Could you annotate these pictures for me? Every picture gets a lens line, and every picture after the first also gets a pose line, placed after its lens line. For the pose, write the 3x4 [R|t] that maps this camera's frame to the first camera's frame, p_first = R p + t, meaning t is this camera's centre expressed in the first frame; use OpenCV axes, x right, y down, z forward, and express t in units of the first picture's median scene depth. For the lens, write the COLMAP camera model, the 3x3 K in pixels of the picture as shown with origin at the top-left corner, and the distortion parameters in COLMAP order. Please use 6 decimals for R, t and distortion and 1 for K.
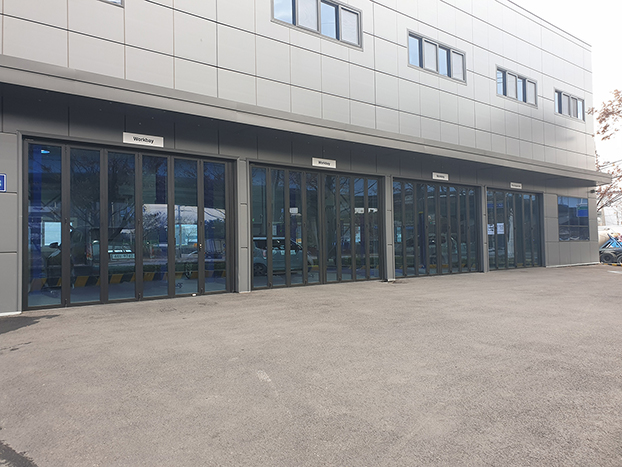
lens RADIAL K [[468.3, 0, 311.7], [0, 468.3, 234.8], [0, 0, 1]] dist [0.029049, -0.001774]
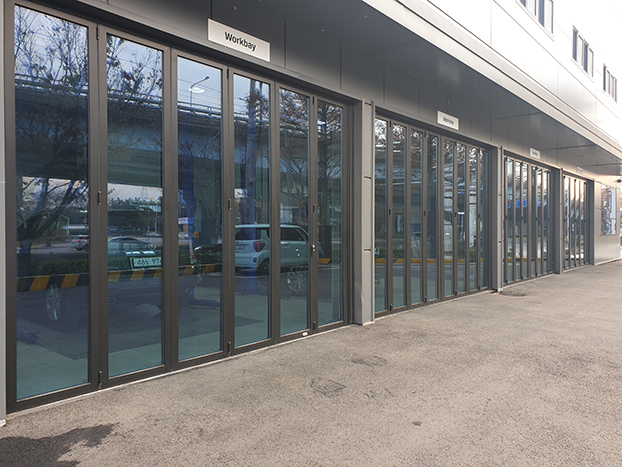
lens RADIAL K [[468.3, 0, 311.7], [0, 468.3, 234.8], [0, 0, 1]] dist [0.029049, -0.001774]
pose [[0.986206, 0.013163, 0.165000, -0.262458], [-0.018393, 0.999374, 0.030206, -0.007172], [-0.164499, -0.032824, 0.985831, 0.346255]]
